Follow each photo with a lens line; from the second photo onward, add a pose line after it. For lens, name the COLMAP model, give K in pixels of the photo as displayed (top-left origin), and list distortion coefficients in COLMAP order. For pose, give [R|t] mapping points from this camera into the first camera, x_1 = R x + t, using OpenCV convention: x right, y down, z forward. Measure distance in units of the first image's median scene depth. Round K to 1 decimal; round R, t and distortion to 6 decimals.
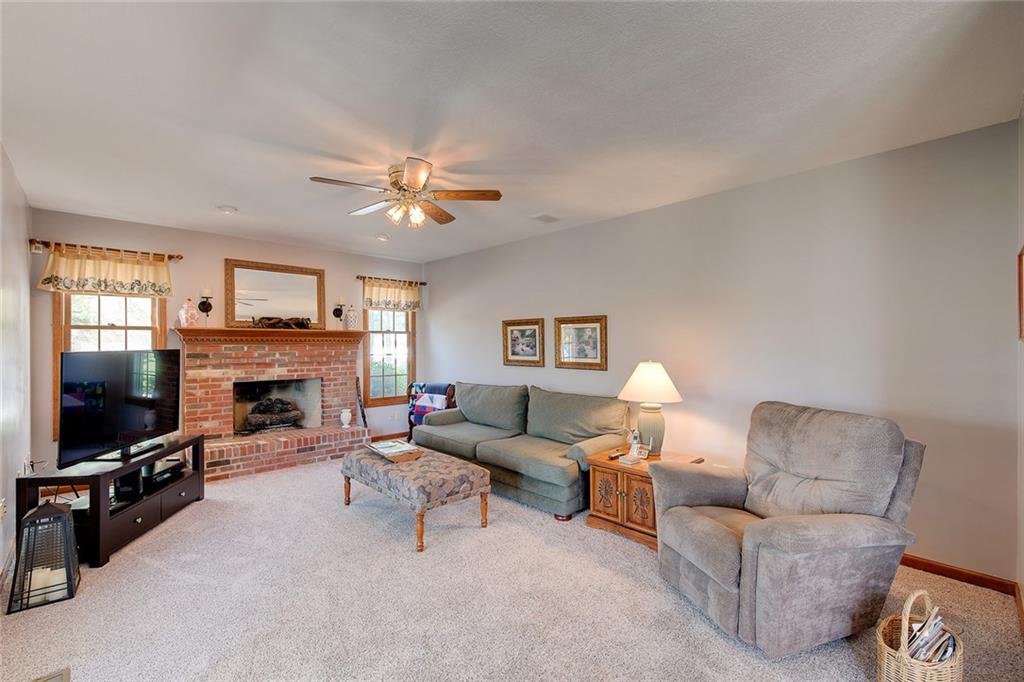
lens RADIAL K [[440.1, 0, 508.3], [0, 440.1, 340.7], [0, 0, 1]] dist [0.001127, 0.000036]
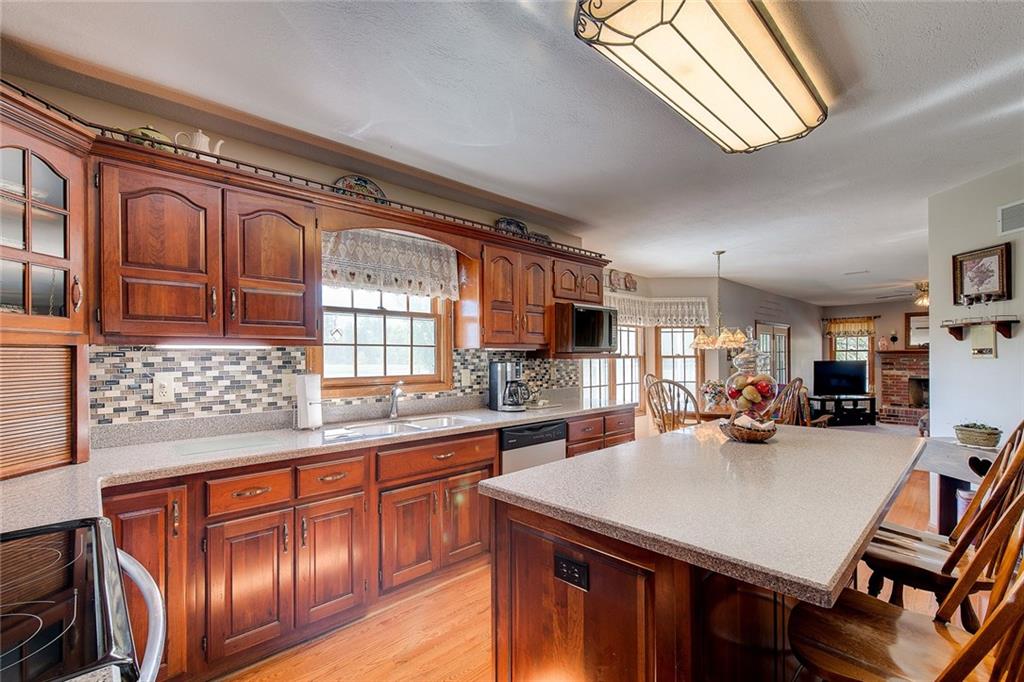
lens RADIAL K [[450.6, 0, 511.2], [0, 450.6, 355.7], [0, 0, 1]] dist [0.002191, 0.000371]
pose [[-0.004136, 0.000176, -0.999991, 1.372409], [0.009485, 0.999955, 0.000137, -0.019492], [0.999946, -0.009484, -0.004138, -0.728031]]
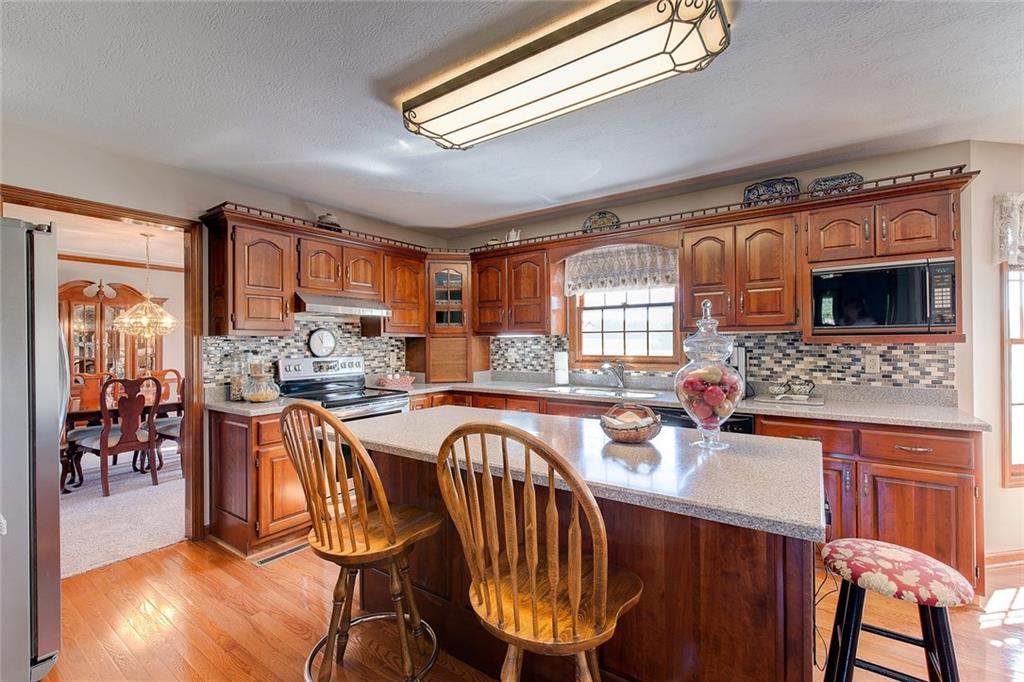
lens RADIAL K [[440.1, 0, 508.3], [0, 440.1, 340.7], [0, 0, 1]] dist [0.001127, 0.000036]
pose [[-0.983155, 0.005322, -0.182697, 1.090464], [0.007091, 0.999934, -0.009030, -0.013535], [0.182637, -0.010174, -0.983128, -0.157038]]
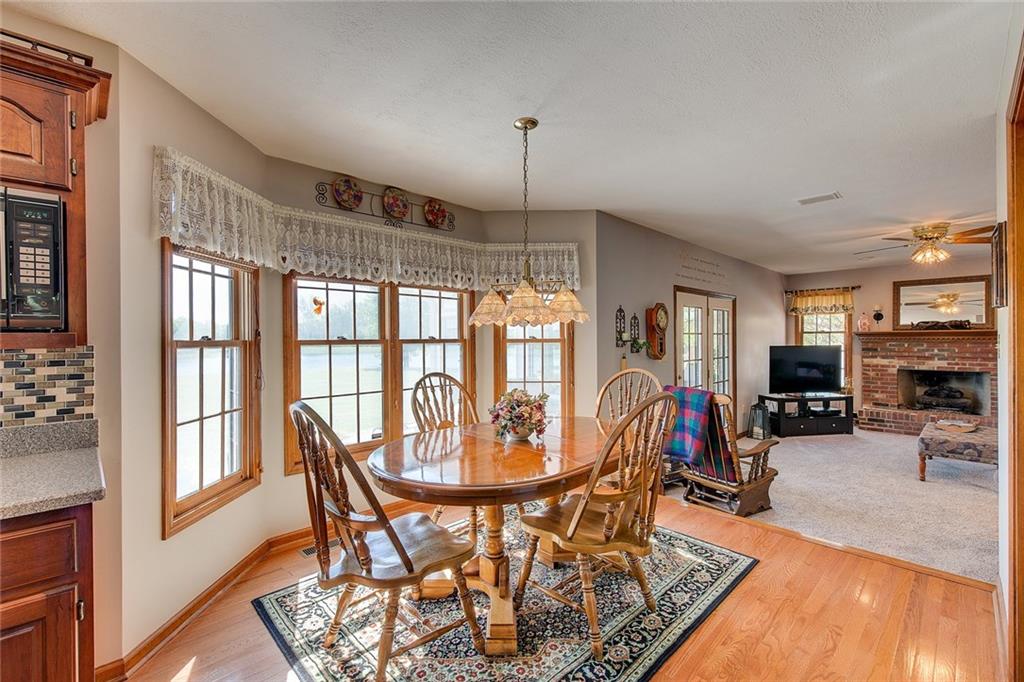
lens RADIAL K [[440.1, 0, 508.3], [0, 440.1, 340.7], [0, 0, 1]] dist [0.001127, 0.000036]
pose [[0.006432, 0.004658, -0.999968, 0.802831], [0.009714, 0.999942, 0.004720, -0.015477], [0.999932, -0.009744, 0.006387, -0.263665]]
